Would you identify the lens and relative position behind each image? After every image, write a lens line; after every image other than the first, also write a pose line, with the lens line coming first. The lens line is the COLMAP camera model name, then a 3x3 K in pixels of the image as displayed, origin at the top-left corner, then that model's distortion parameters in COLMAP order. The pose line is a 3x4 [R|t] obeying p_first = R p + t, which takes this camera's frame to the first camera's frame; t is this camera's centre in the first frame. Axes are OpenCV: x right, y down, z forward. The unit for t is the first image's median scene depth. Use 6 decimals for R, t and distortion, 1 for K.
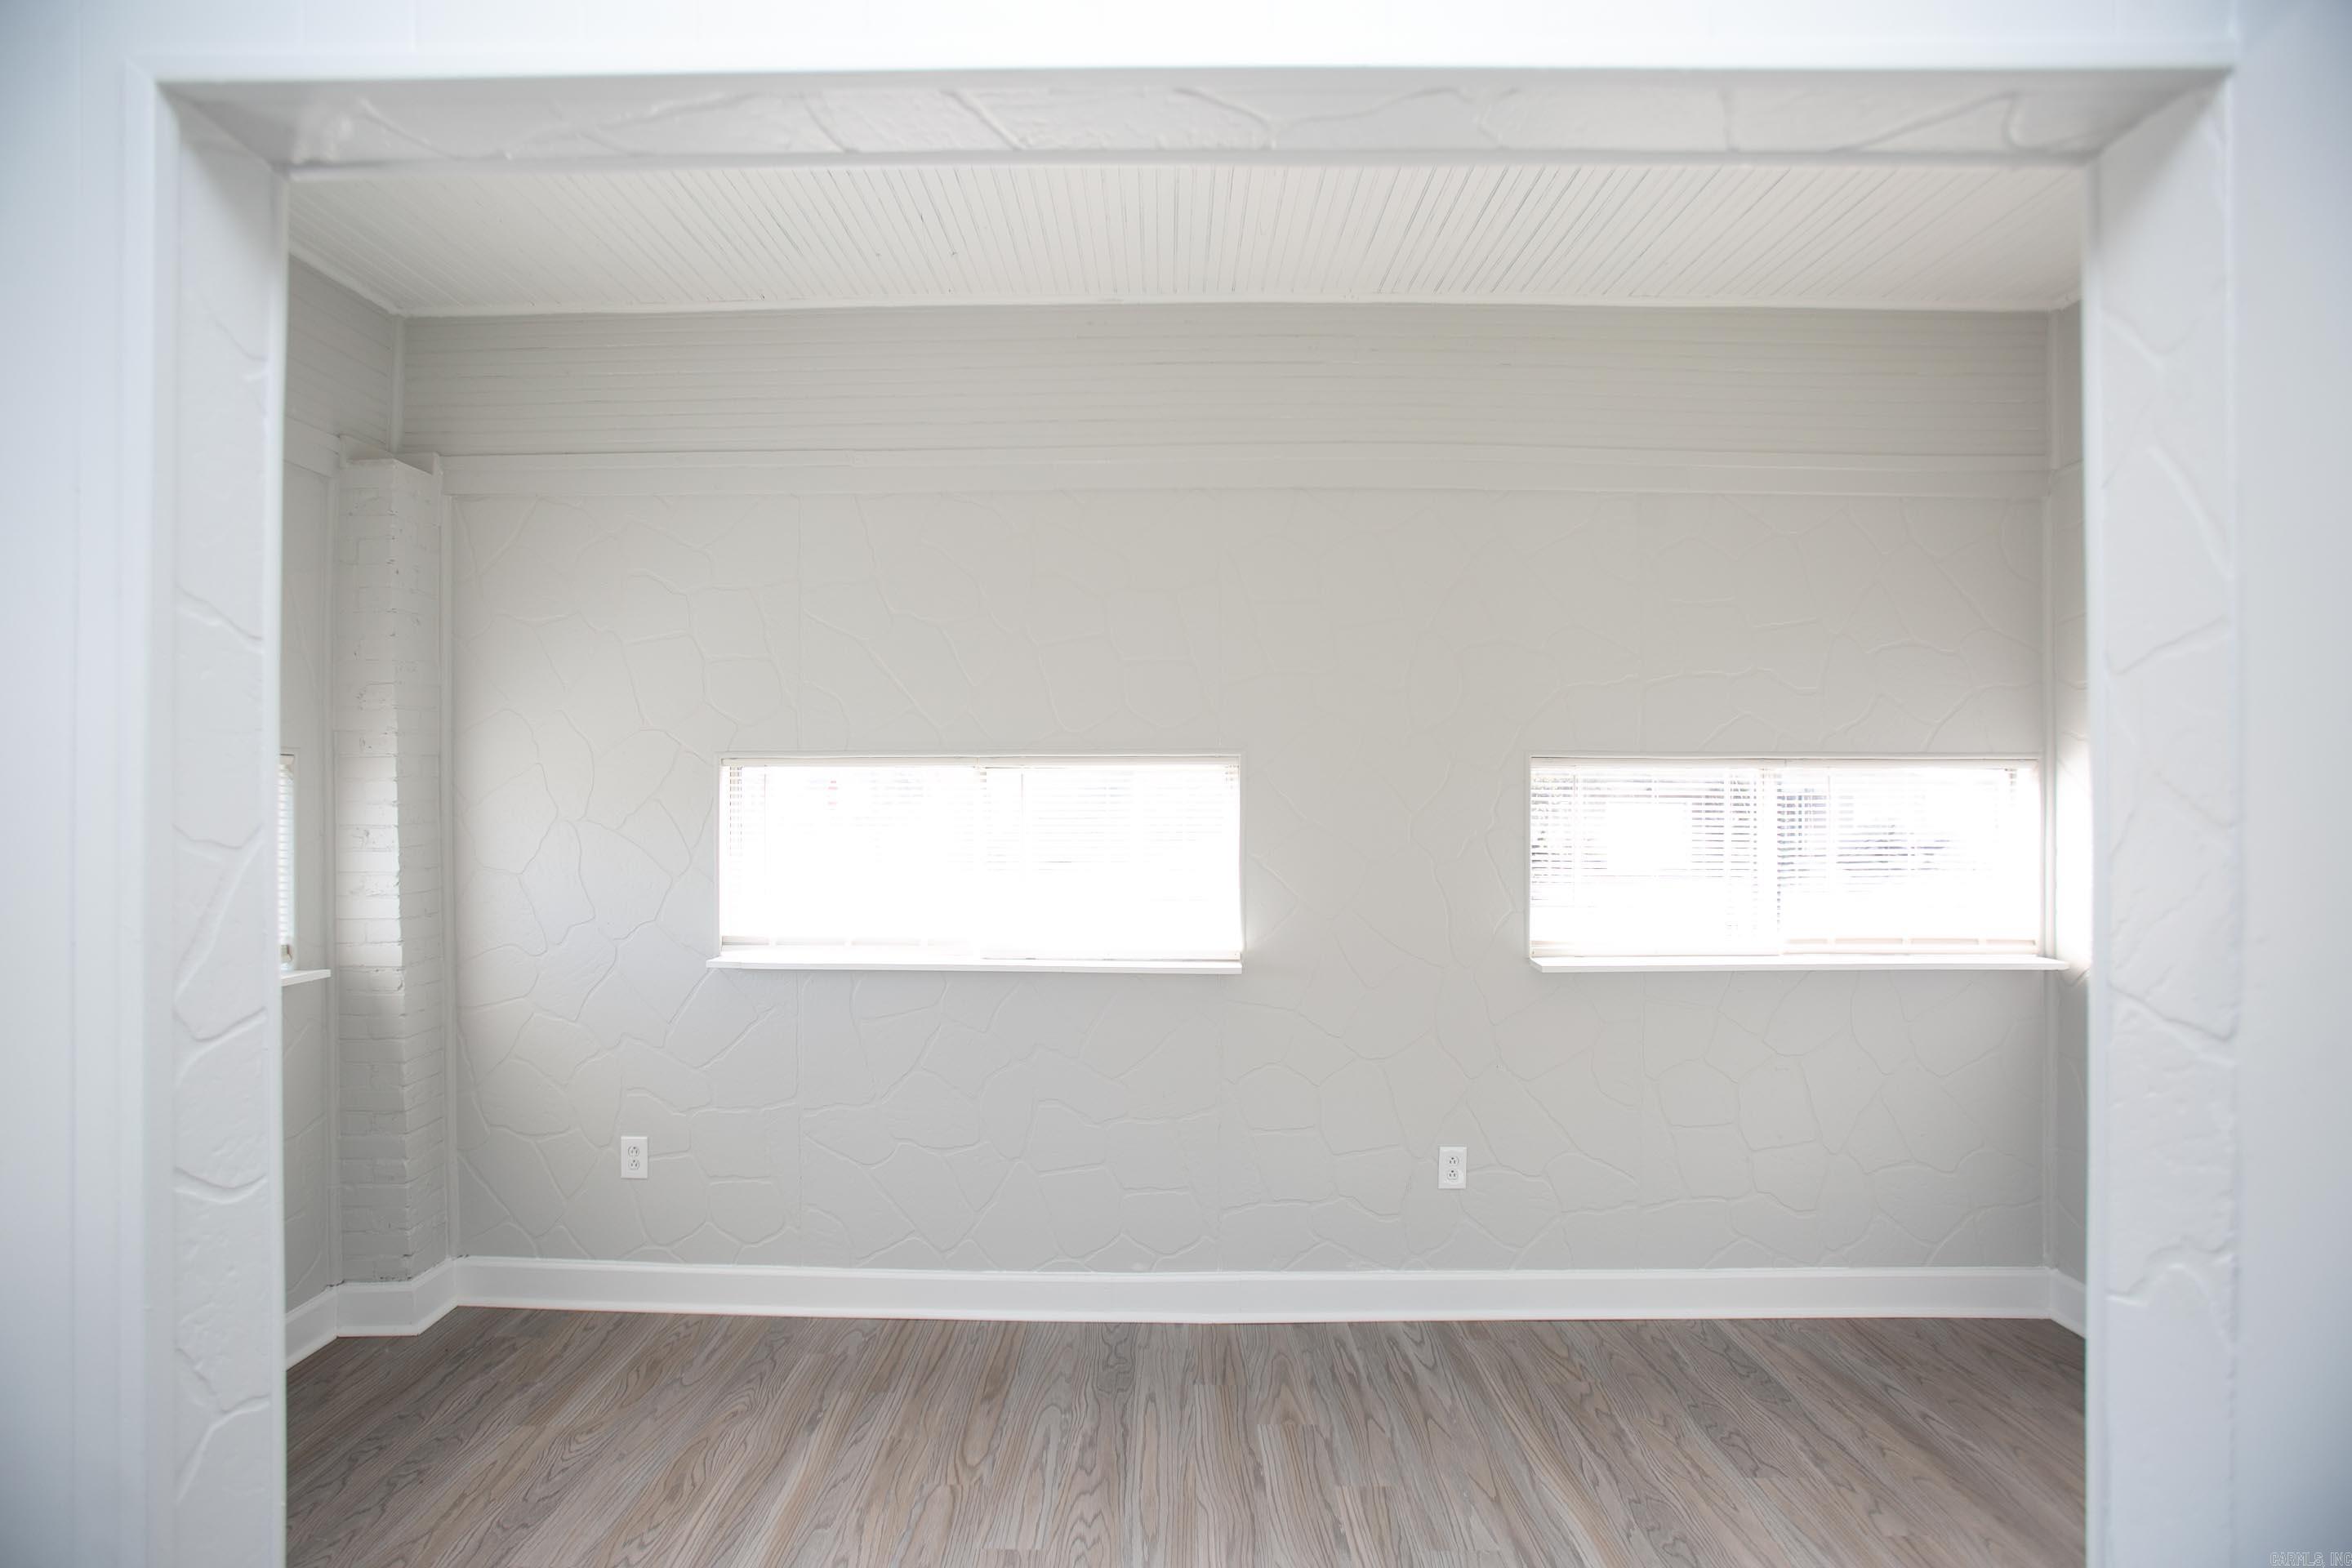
lens RADIAL K [[1087.1, 0, 1154.6], [0, 1087.1, 796.4], [0, 0, 1]] dist [-0.084665, 0.037406]
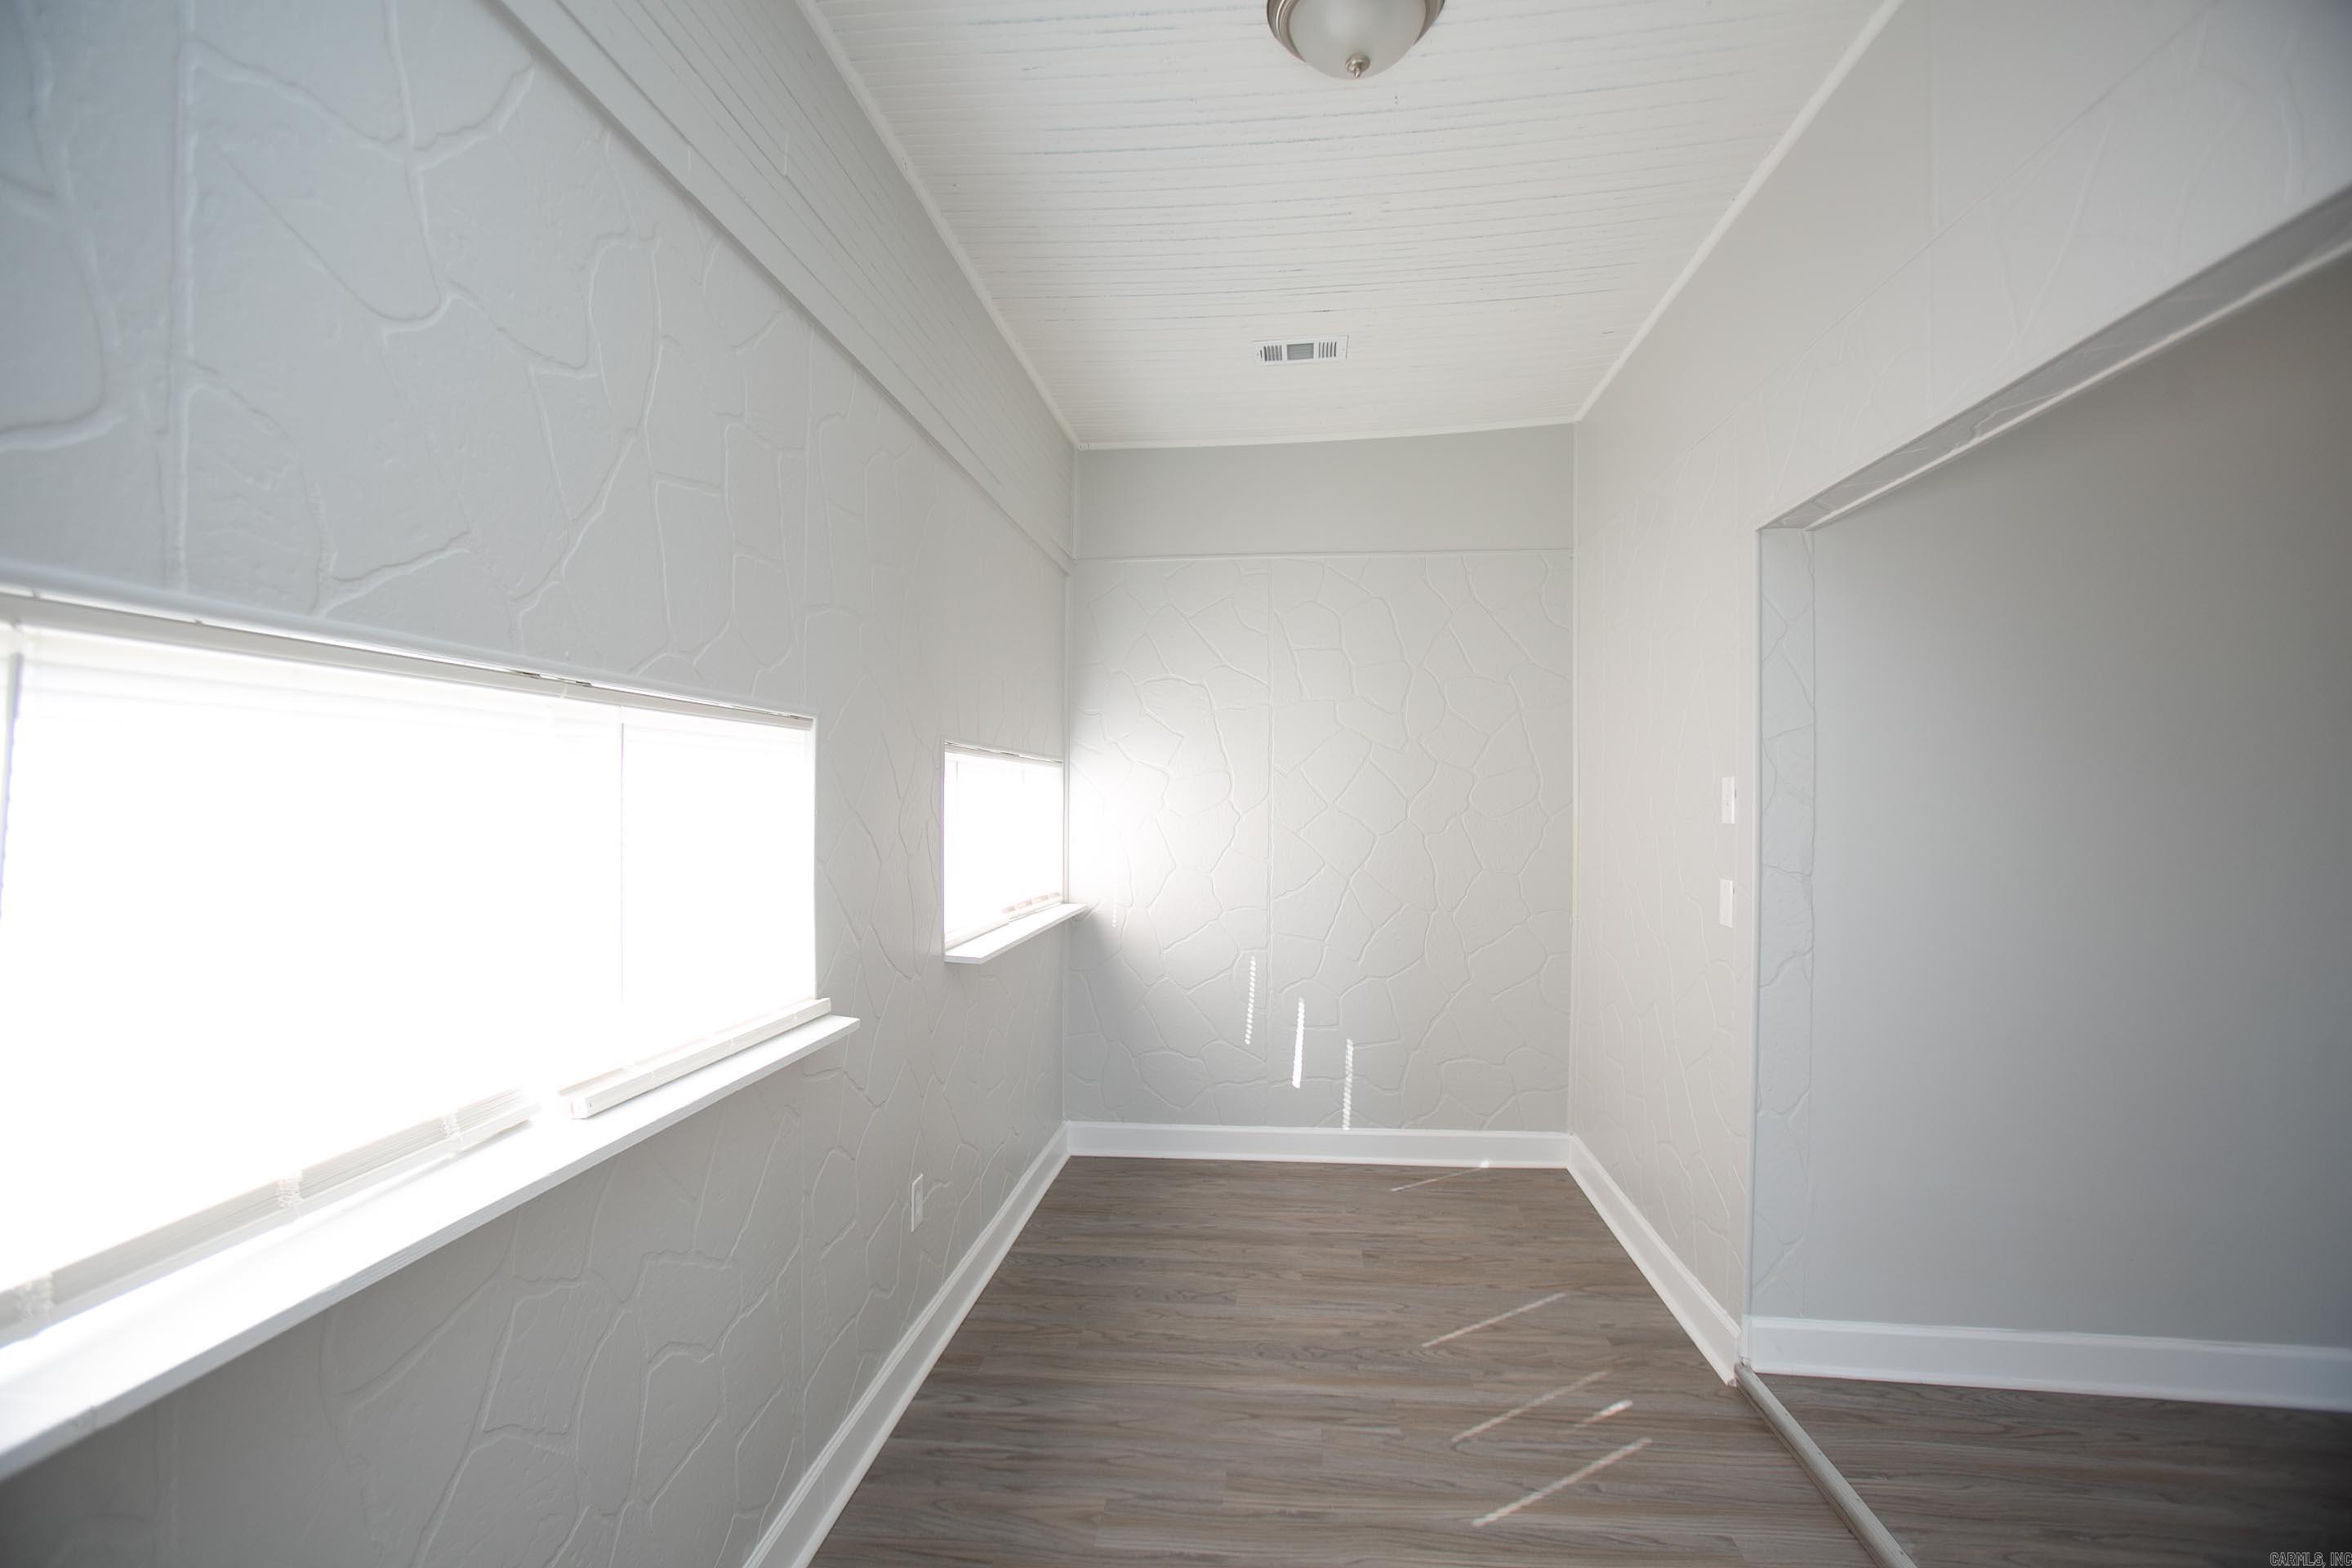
lens RADIAL K [[1087.1, 0, 1154.6], [0, 1087.1, 796.4], [0, 0, 1]] dist [-0.084665, 0.037406]
pose [[0.103097, 0.002435, 0.994668, -0.703586], [-0.010558, 0.999943, -0.001353, 0.014226], [-0.994615, -0.010362, 0.103117, 0.868858]]
